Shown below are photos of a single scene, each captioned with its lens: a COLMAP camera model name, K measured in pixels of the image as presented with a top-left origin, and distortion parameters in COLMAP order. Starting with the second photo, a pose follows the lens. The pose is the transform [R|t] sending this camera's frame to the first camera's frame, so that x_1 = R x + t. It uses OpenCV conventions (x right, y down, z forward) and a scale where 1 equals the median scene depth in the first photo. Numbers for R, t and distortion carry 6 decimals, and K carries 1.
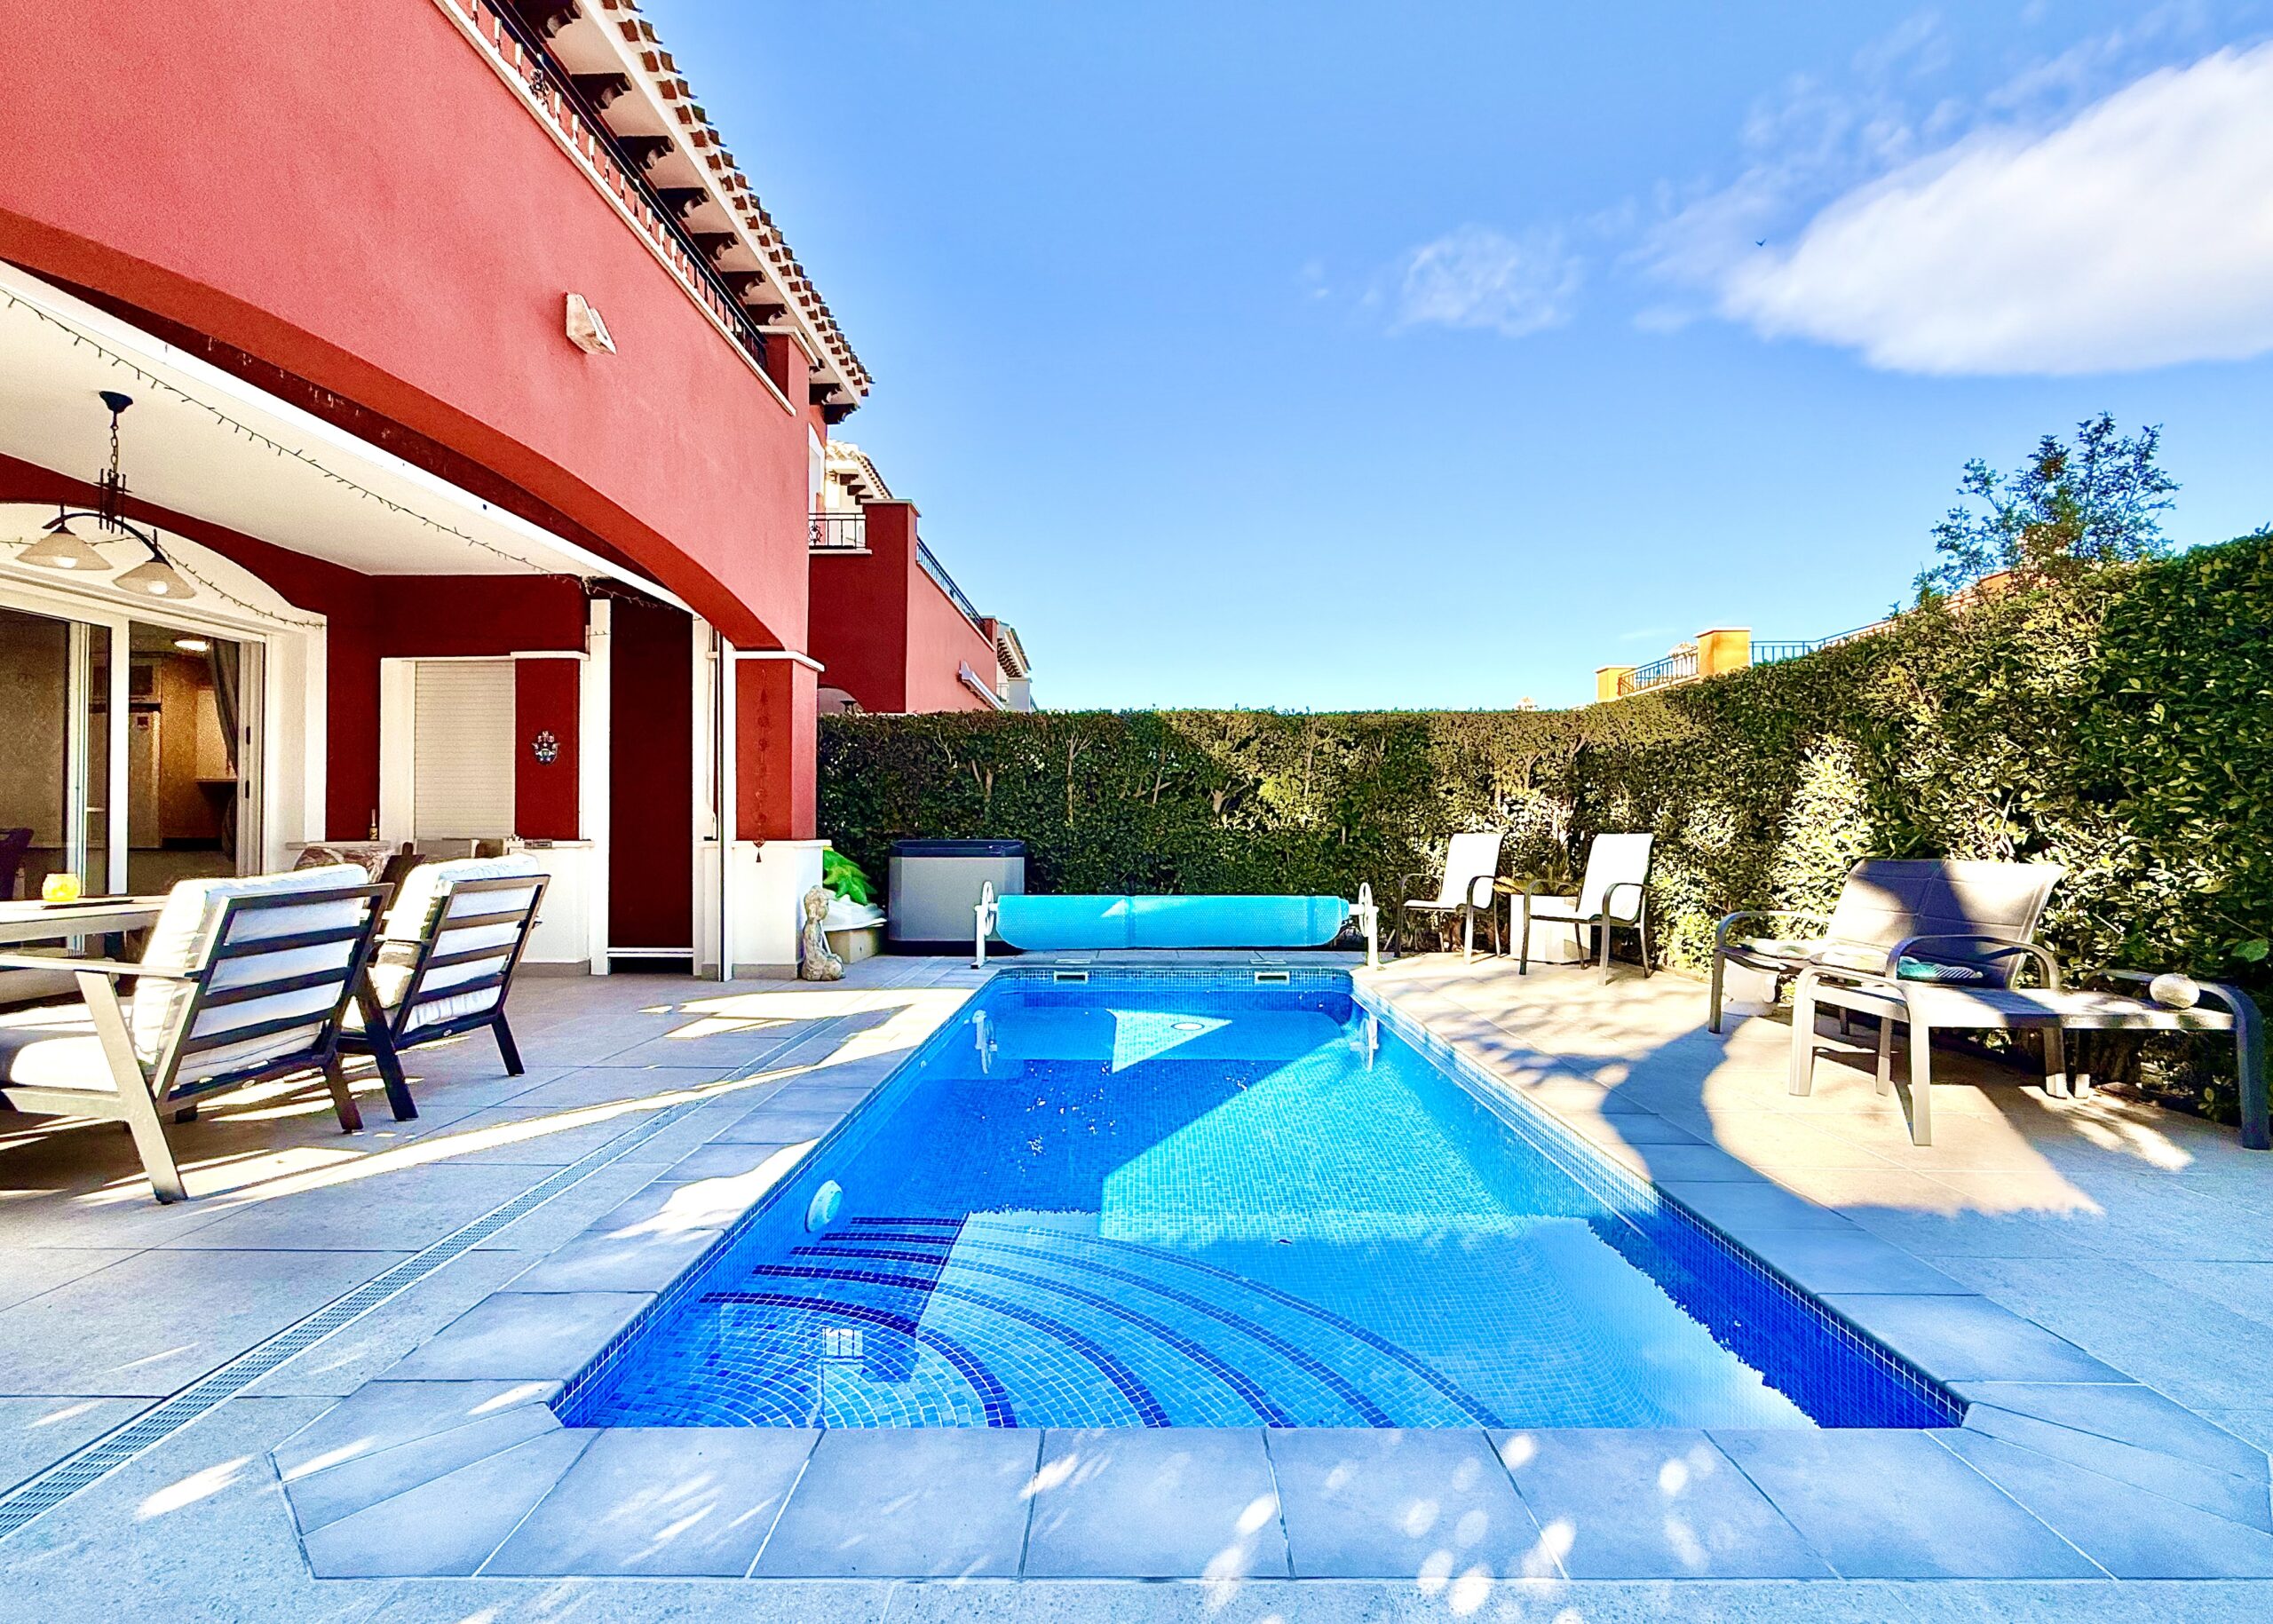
lens RADIAL K [[1071.8, 0, 1134.7], [0, 1071.8, 822.8], [0, 0, 1]] dist [-0.001231, -0.001557]
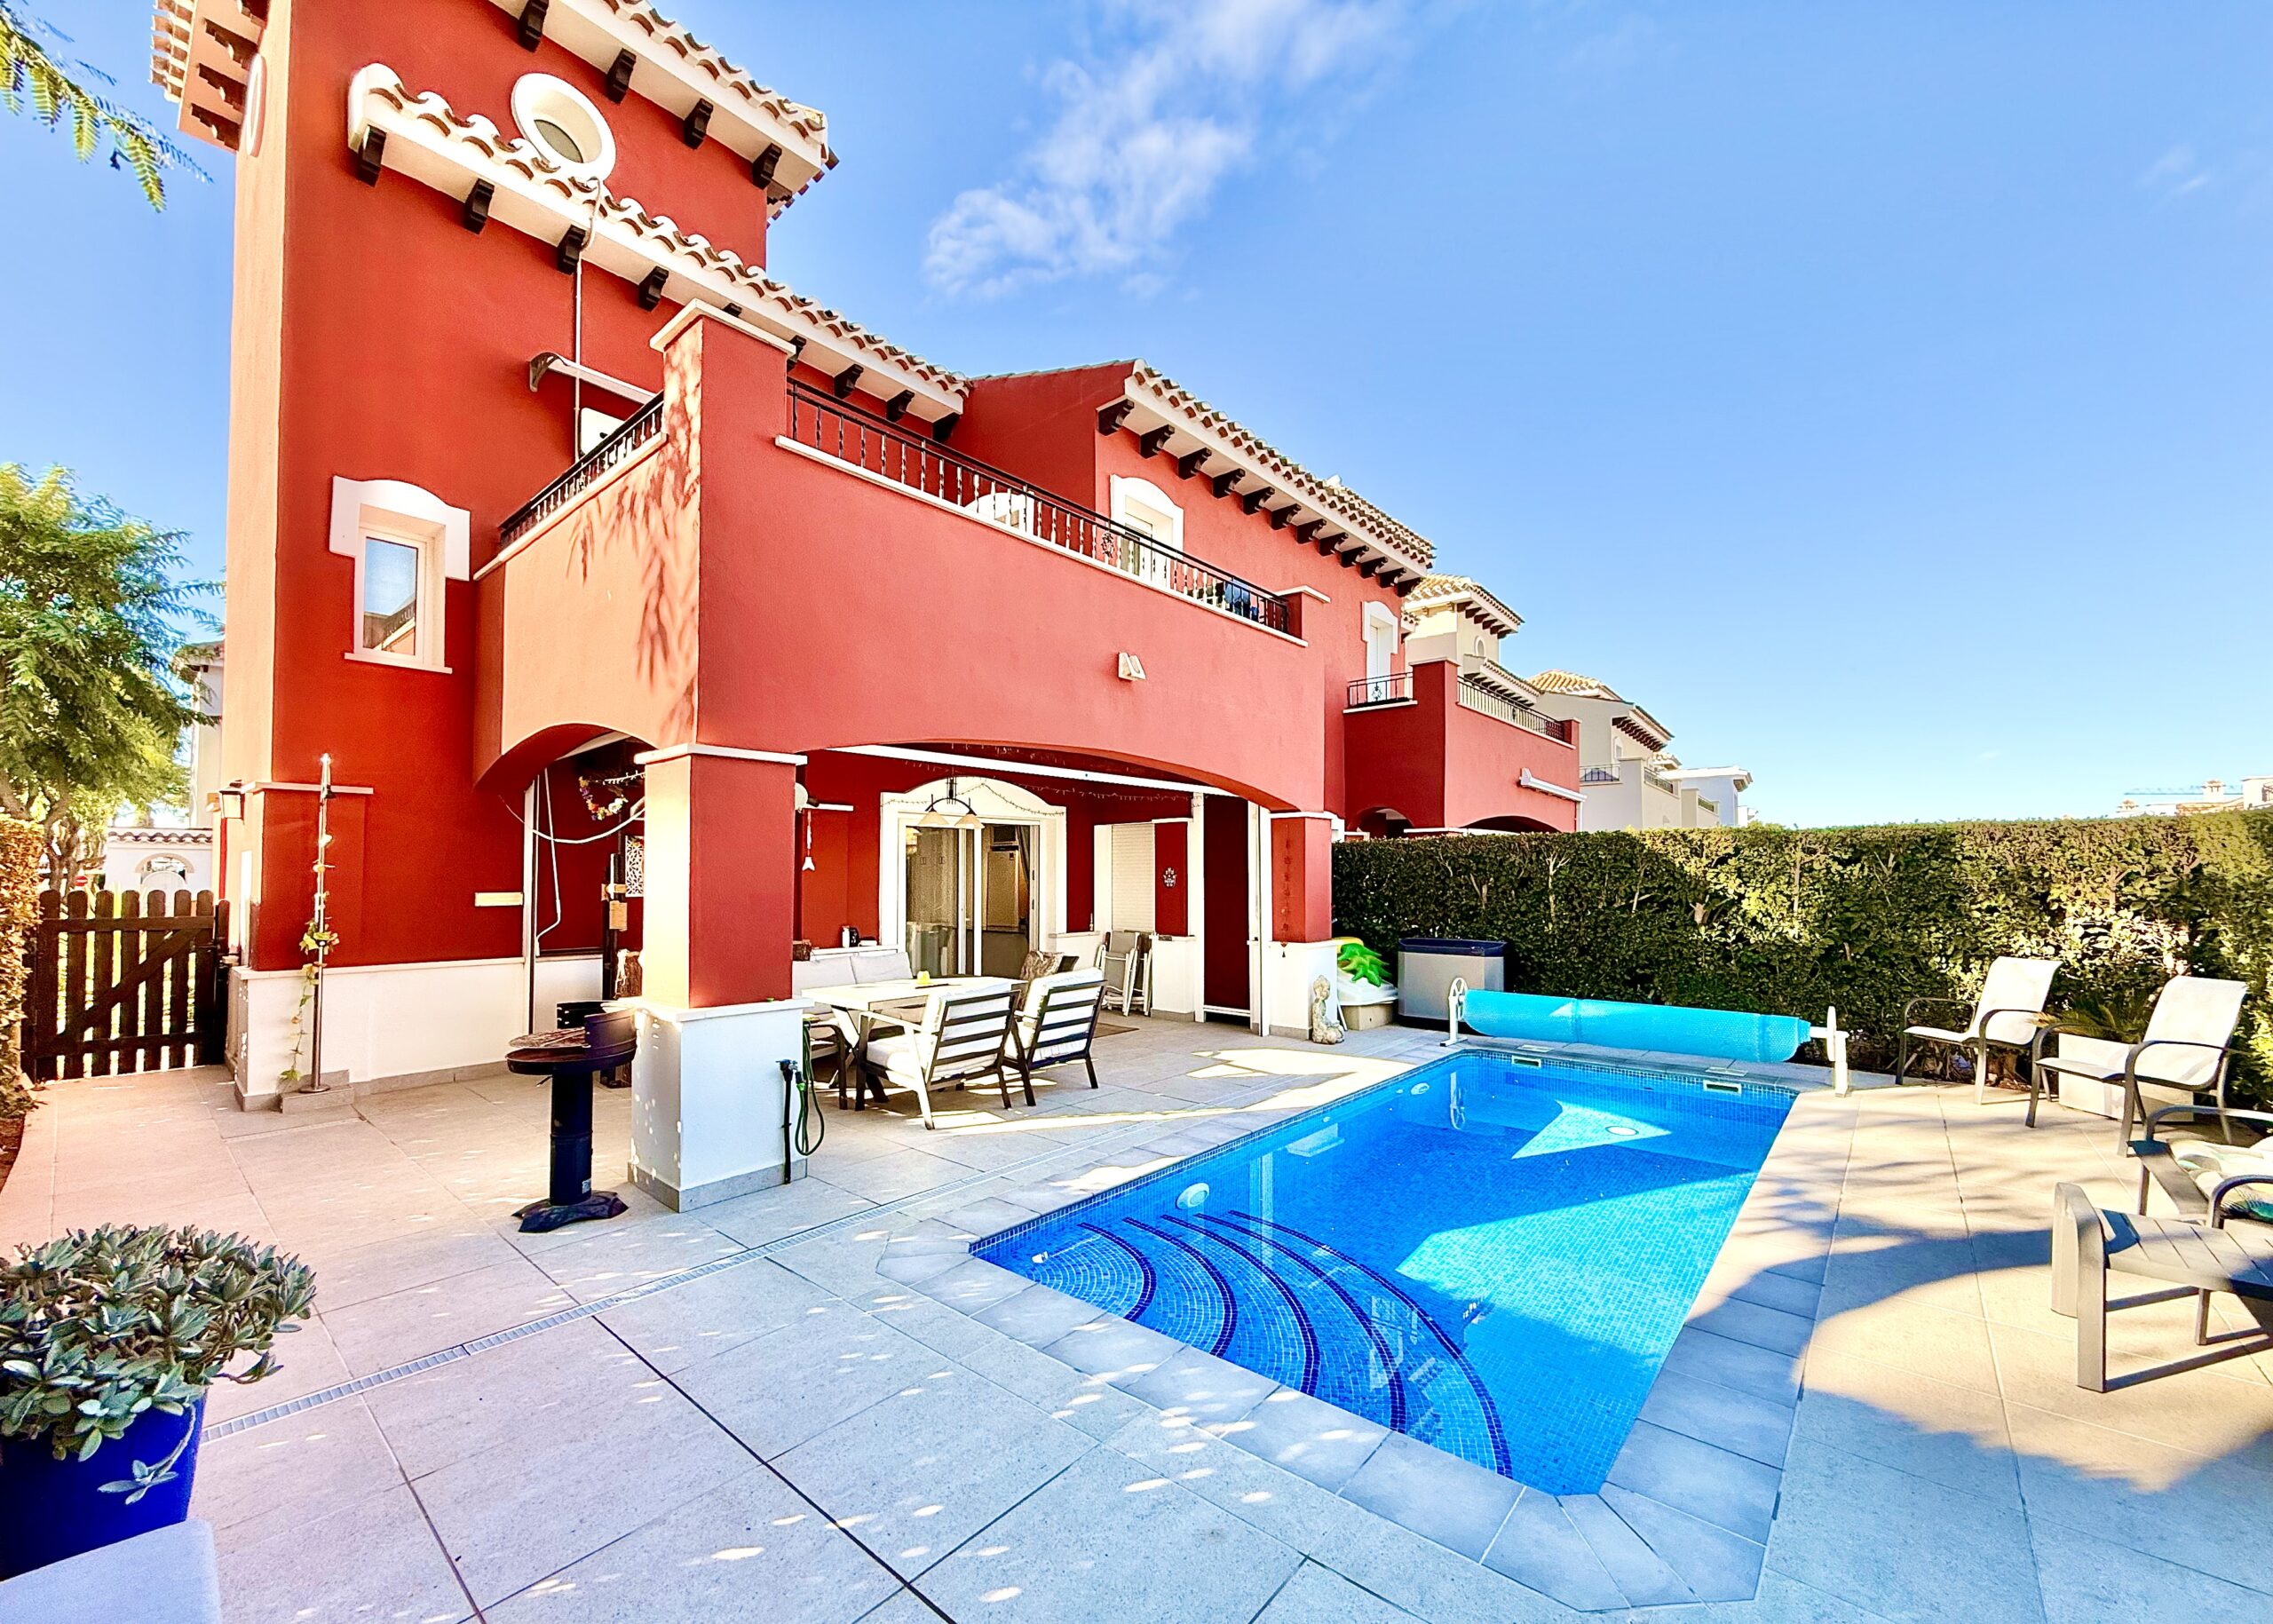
lens RADIAL K [[908.3, 0, 1099.7], [0, 908.3, 858.0], [0, 0, 1]] dist [-0.003901, -0.000661]
pose [[0.752219, -0.015546, -0.658730, 0.281186], [0.008013, 0.999864, -0.014446, -0.083449], [0.658865, 0.005588, 0.752241, -0.103076]]
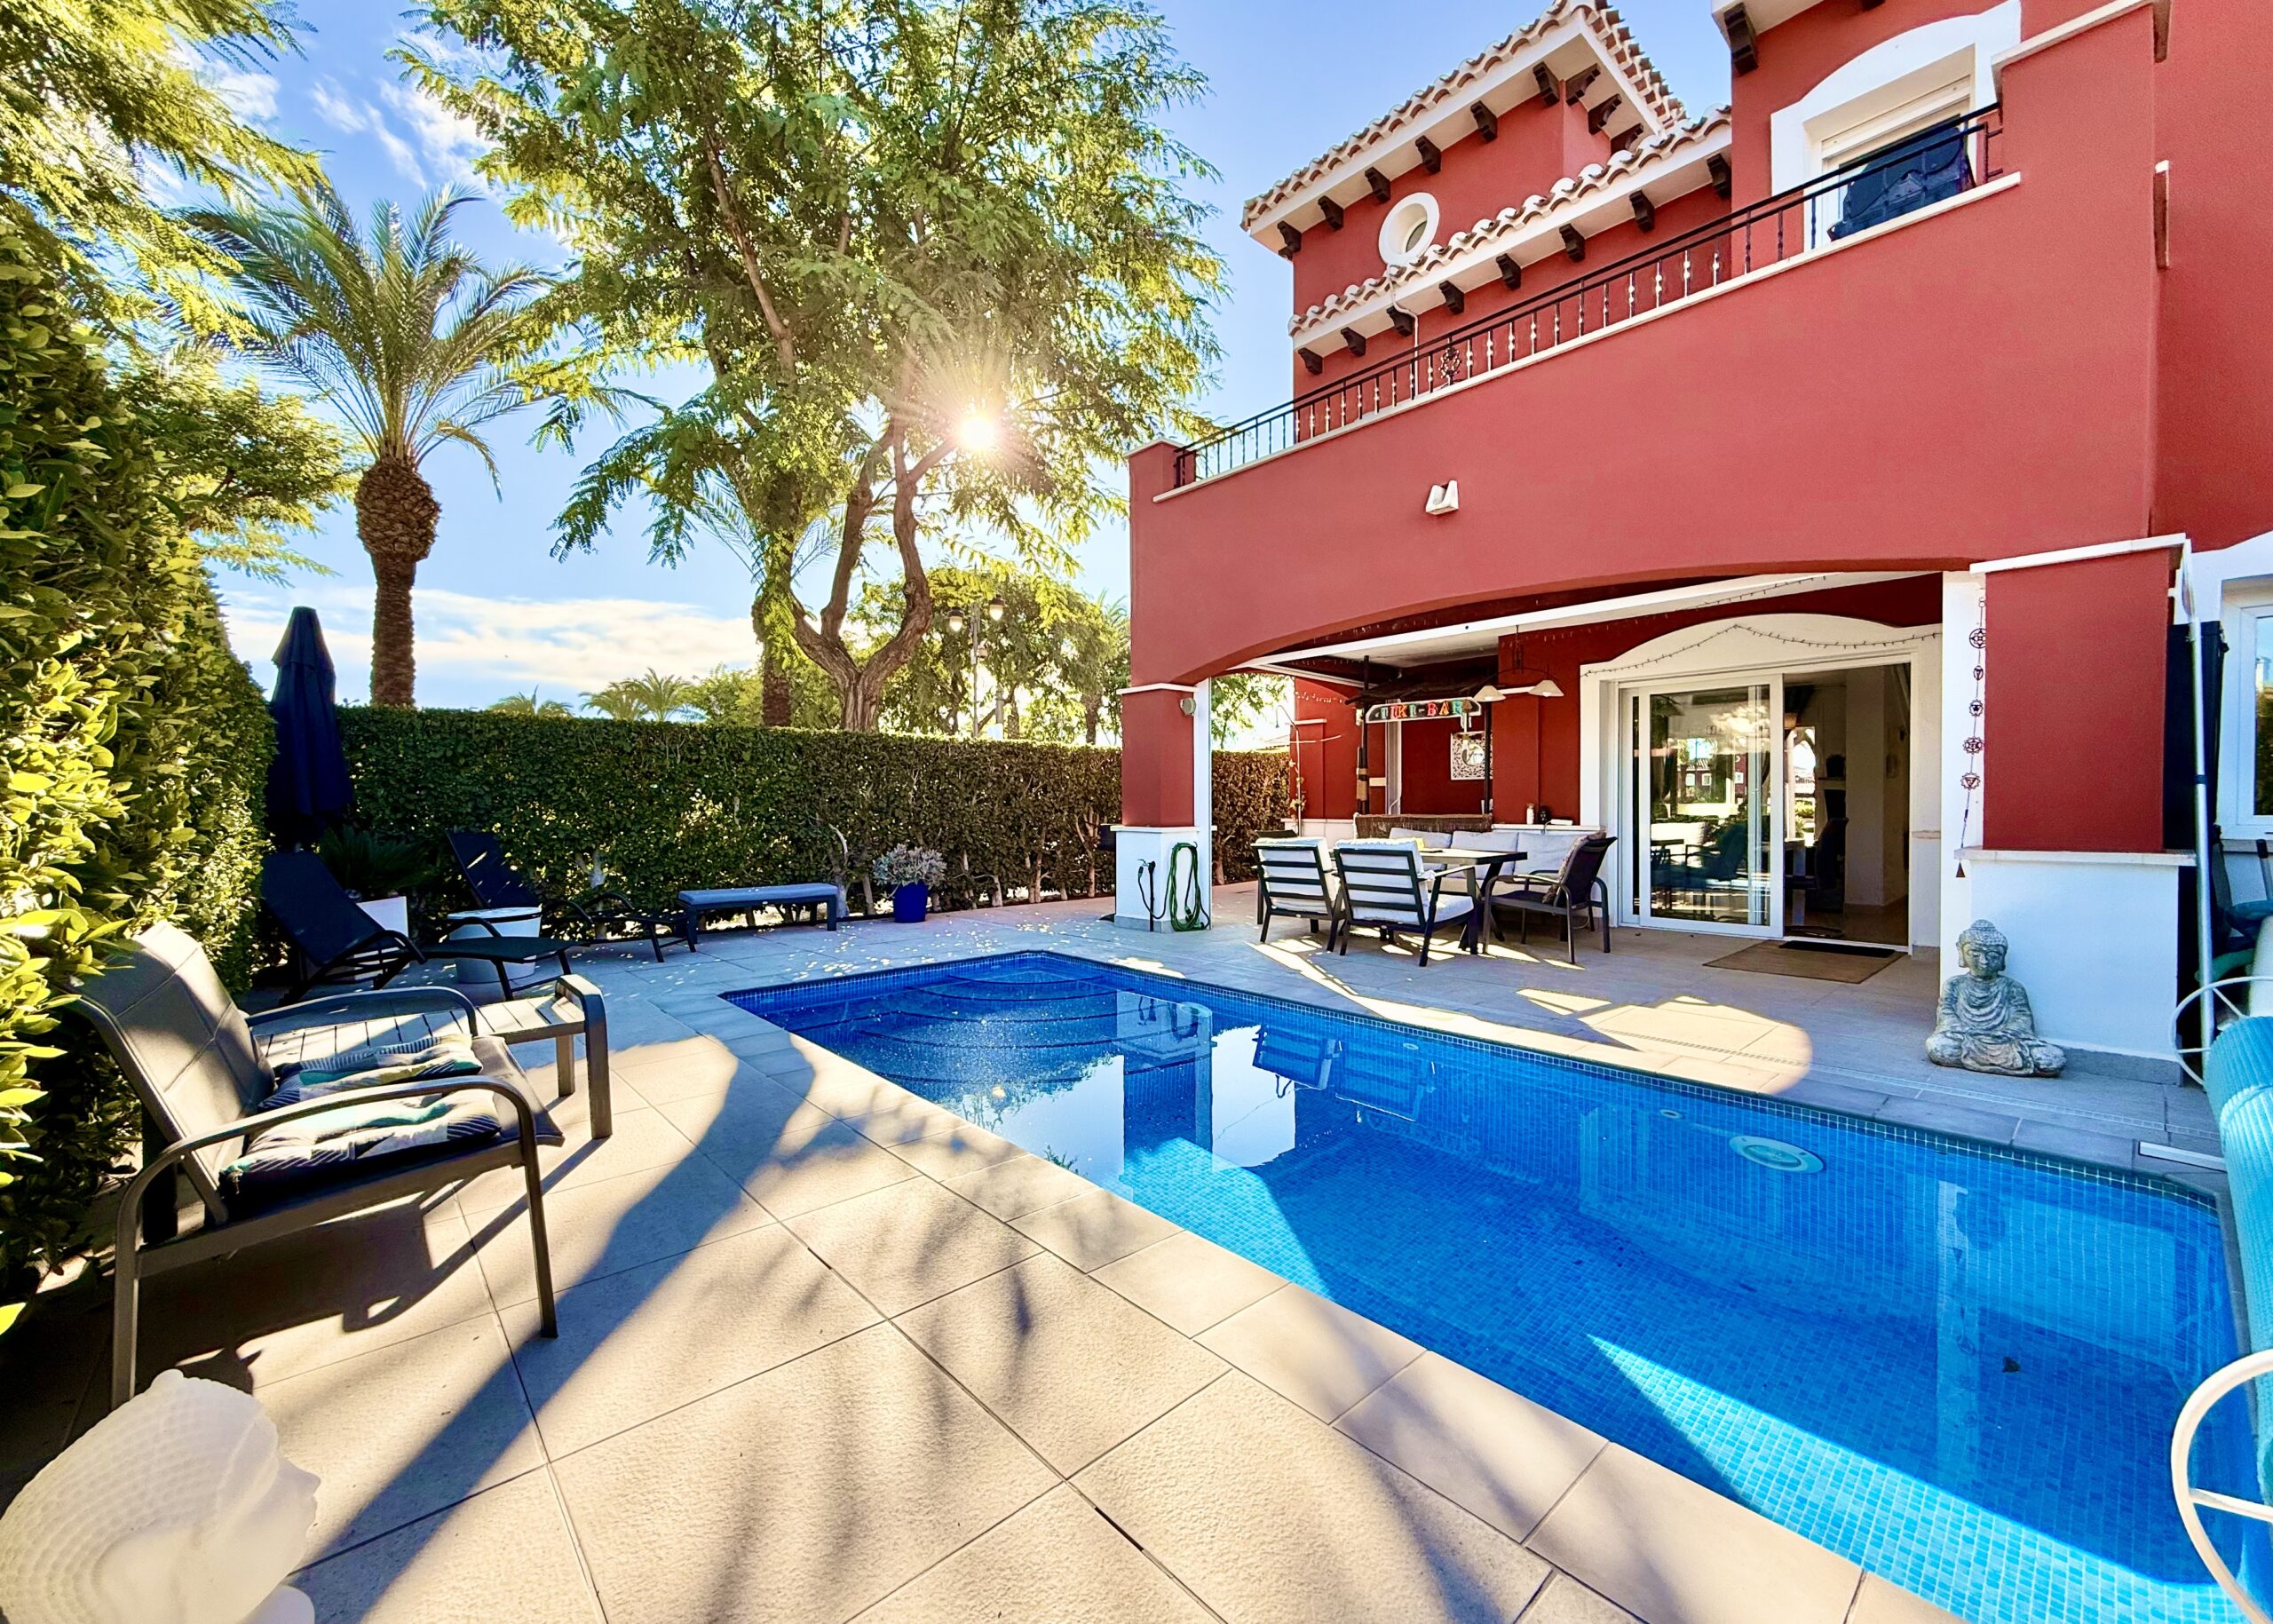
lens RADIAL K [[908.3, 0, 1133.4], [0, 908.3, 802.4], [0, 0, 1]] dist [-0.003901, -0.000661]
pose [[-0.741194, -0.007073, -0.671253, 0.465181], [-0.005302, 0.999975, -0.004683, -0.003849], [0.671270, 0.000088, -0.741213, 1.193192]]
